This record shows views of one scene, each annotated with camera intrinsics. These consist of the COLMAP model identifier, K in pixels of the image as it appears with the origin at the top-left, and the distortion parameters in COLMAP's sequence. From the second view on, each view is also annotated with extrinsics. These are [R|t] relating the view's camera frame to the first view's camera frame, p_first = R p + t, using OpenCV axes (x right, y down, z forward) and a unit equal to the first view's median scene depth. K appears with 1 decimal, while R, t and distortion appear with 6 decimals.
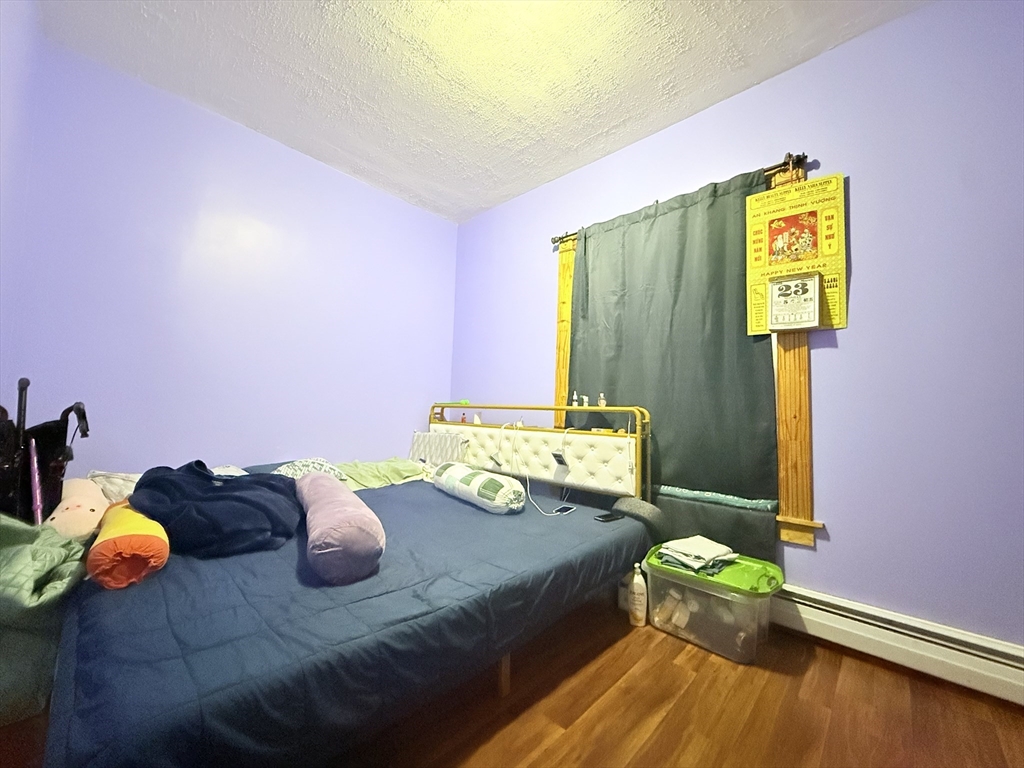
lens RADIAL K [[409.2, 0, 511.0], [0, 409.2, 383.6], [0, 0, 1]] dist [-0.002099, -0.000287]
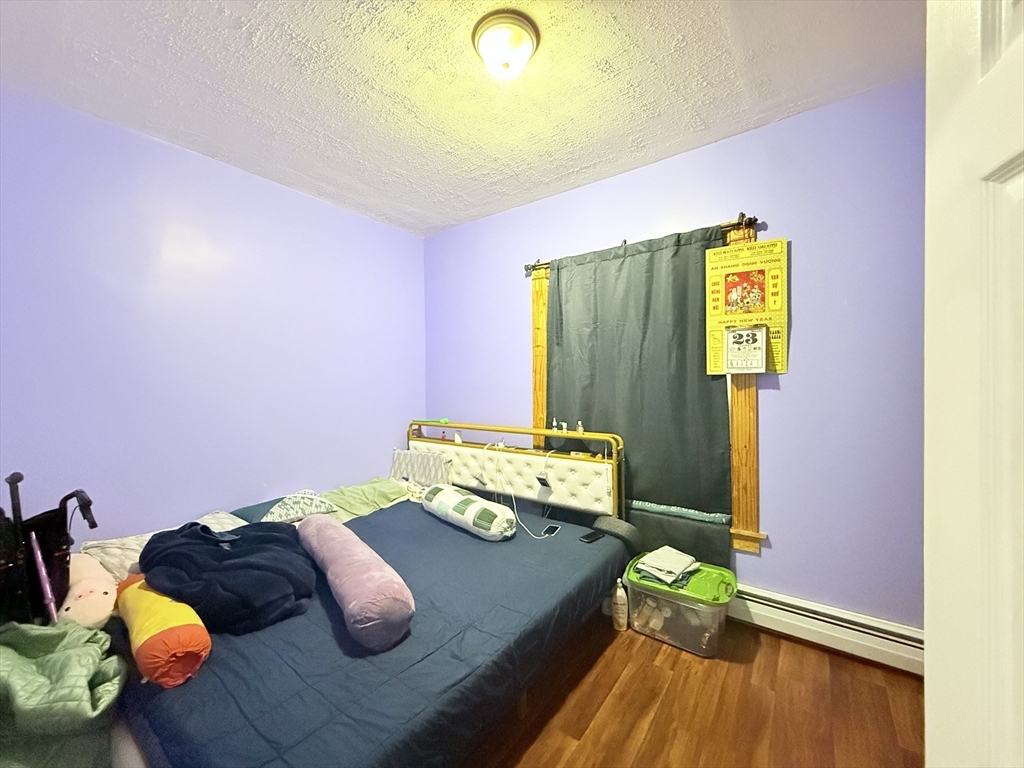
lens RADIAL K [[409.2, 0, 514.1], [0, 409.2, 385.2], [0, 0, 1]] dist [-0.002099, -0.000287]
pose [[0.991489, -0.042518, 0.123054, -0.106772], [0.033279, 0.996538, 0.076188, -0.206714], [-0.125868, -0.071444, 0.989471, -0.074048]]
